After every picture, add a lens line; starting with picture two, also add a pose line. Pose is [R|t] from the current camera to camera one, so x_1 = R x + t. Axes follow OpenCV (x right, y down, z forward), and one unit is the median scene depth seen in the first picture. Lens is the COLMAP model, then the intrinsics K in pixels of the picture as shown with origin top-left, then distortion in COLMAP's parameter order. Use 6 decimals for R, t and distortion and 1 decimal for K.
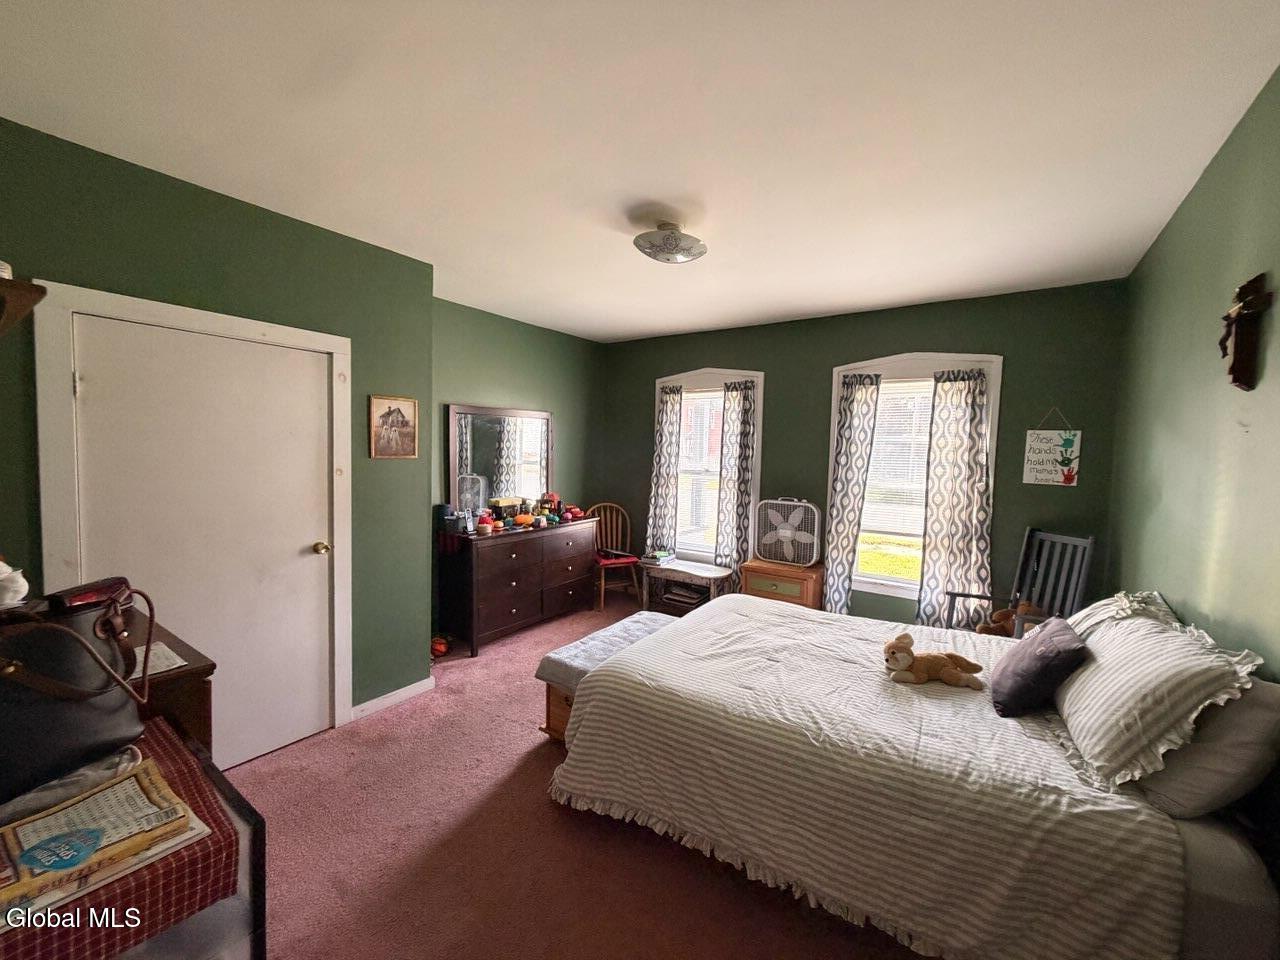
lens RADIAL K [[509.8, 0, 637.4], [0, 509.8, 476.9], [0, 0, 1]] dist [-0.006125, 0.001257]
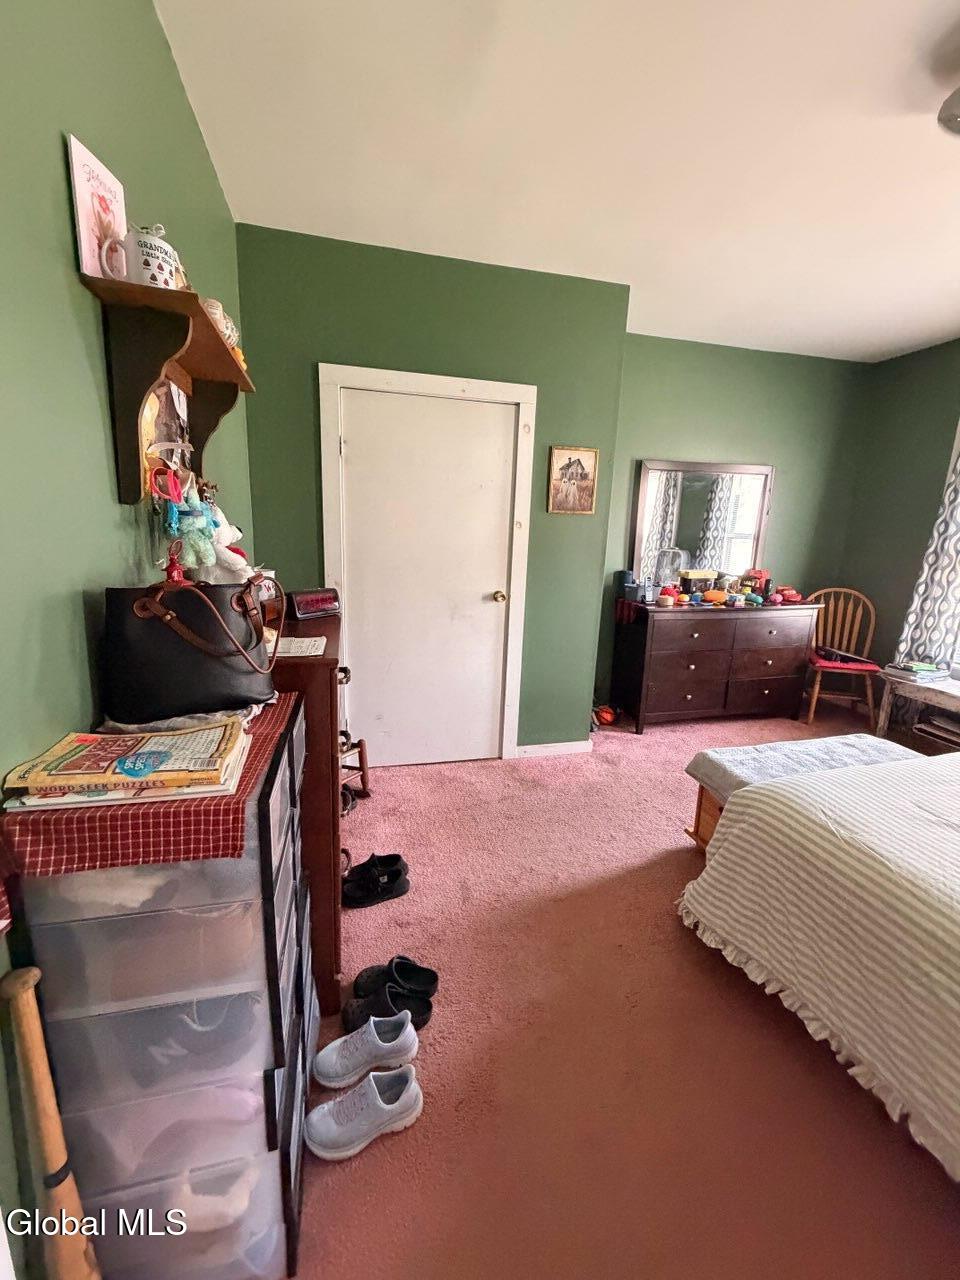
lens RADIAL K [[509.8, 0, 475.0], [0, 509.8, 631.9], [0, 0, 1]] dist [-0.006125, 0.001257]
pose [[0.754393, 0.139938, -0.641333, 0.037976], [-0.051347, 0.986599, 0.154877, 0.045877], [0.654412, -0.083907, 0.751469, 0.139037]]
